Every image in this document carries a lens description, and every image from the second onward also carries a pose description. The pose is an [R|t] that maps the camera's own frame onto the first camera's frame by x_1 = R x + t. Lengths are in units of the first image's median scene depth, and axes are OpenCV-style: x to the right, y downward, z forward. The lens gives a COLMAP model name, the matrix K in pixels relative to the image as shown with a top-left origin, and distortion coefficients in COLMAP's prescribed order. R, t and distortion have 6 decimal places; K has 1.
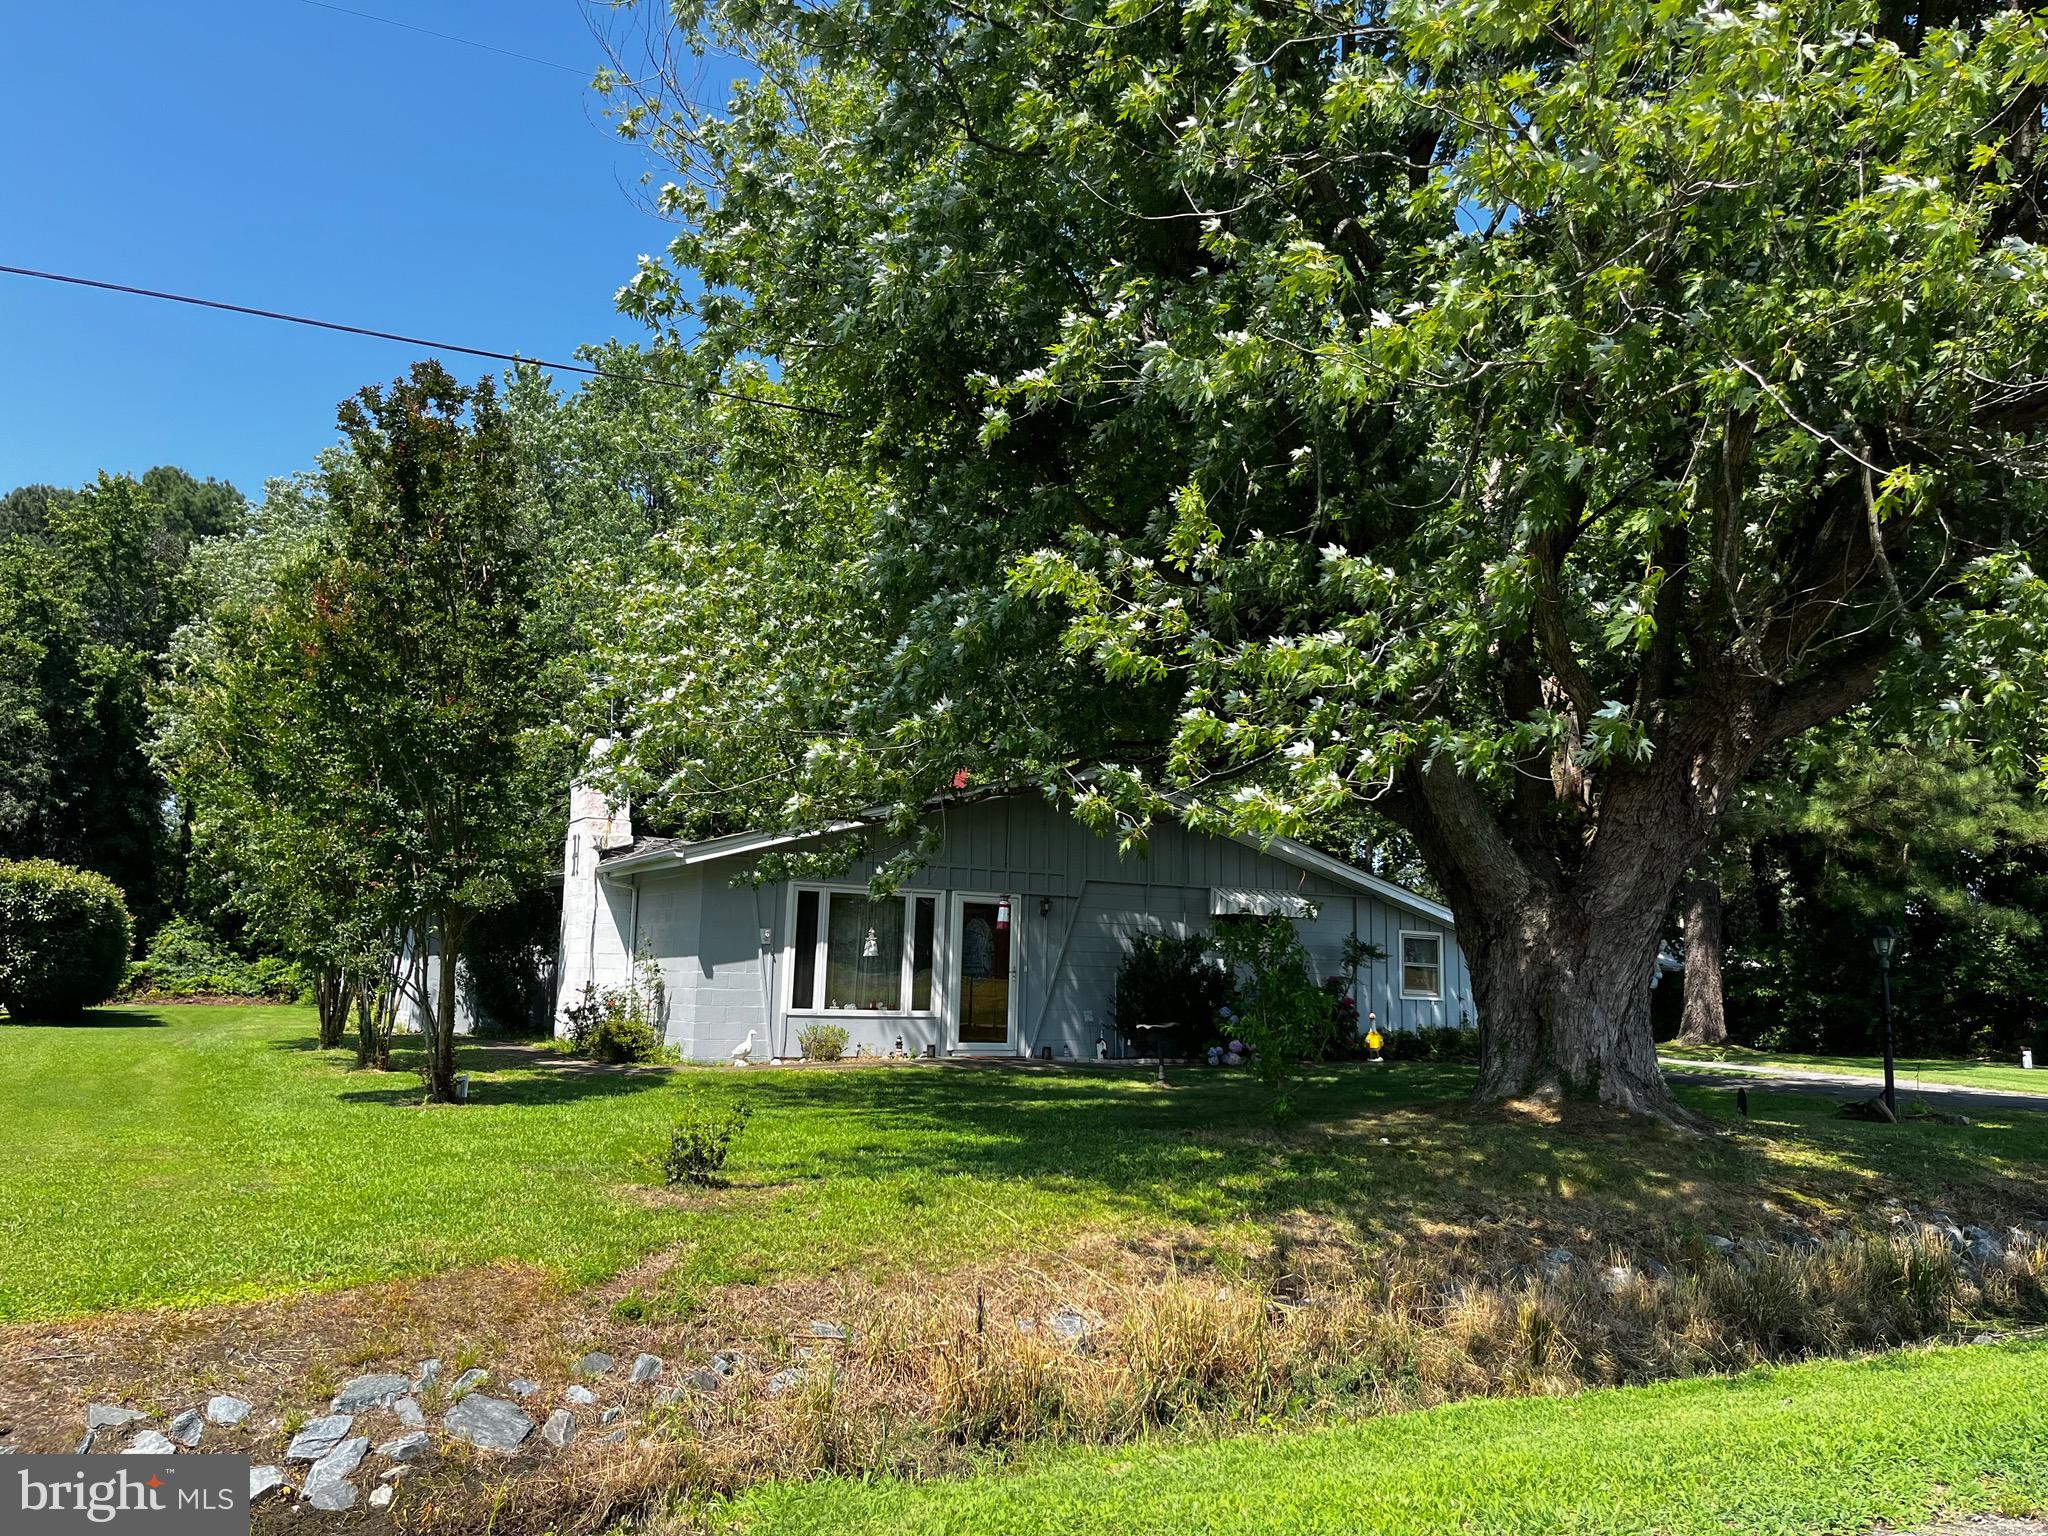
lens RADIAL K [[1542.8, 0, 1024.0], [0, 1542.8, 768.0], [0, 0, 1]] dist [0.067237, -0.110245]
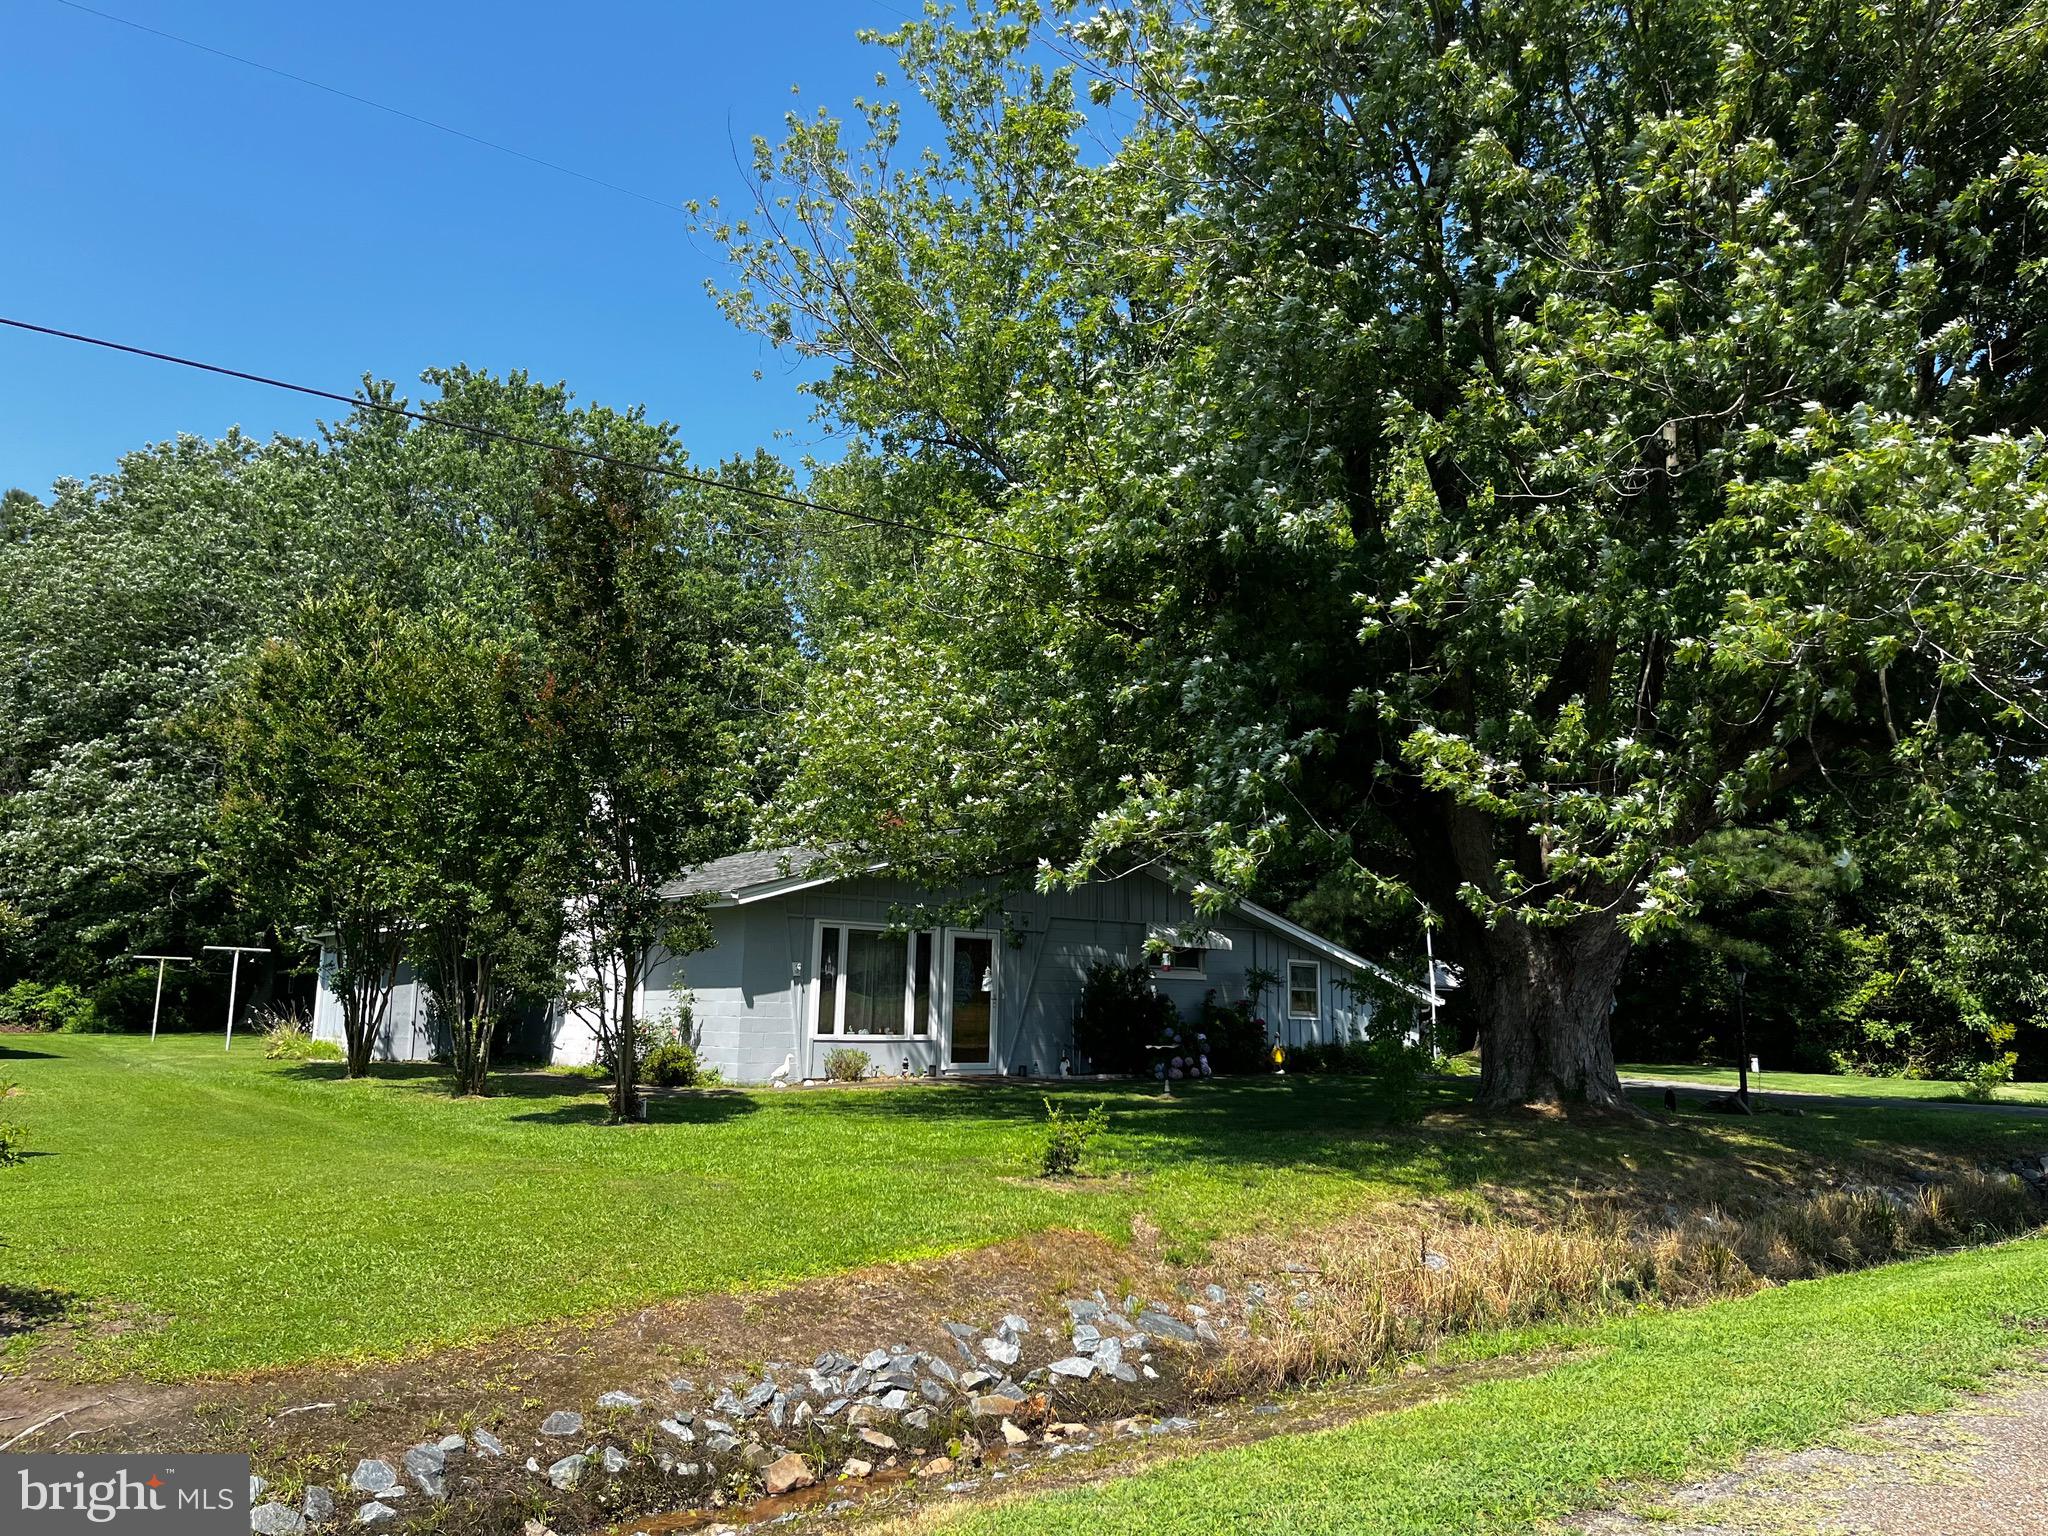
lens RADIAL K [[1542.8, 0, 1024.0], [0, 1542.8, 768.0], [0, 0, 1]] dist [0.067237, -0.110245]
pose [[0.982998, 0.020839, 0.182430, -0.203104], [-0.018965, 0.999748, -0.012008, -0.024451], [-0.182635, 0.008344, 0.983145, -0.118098]]
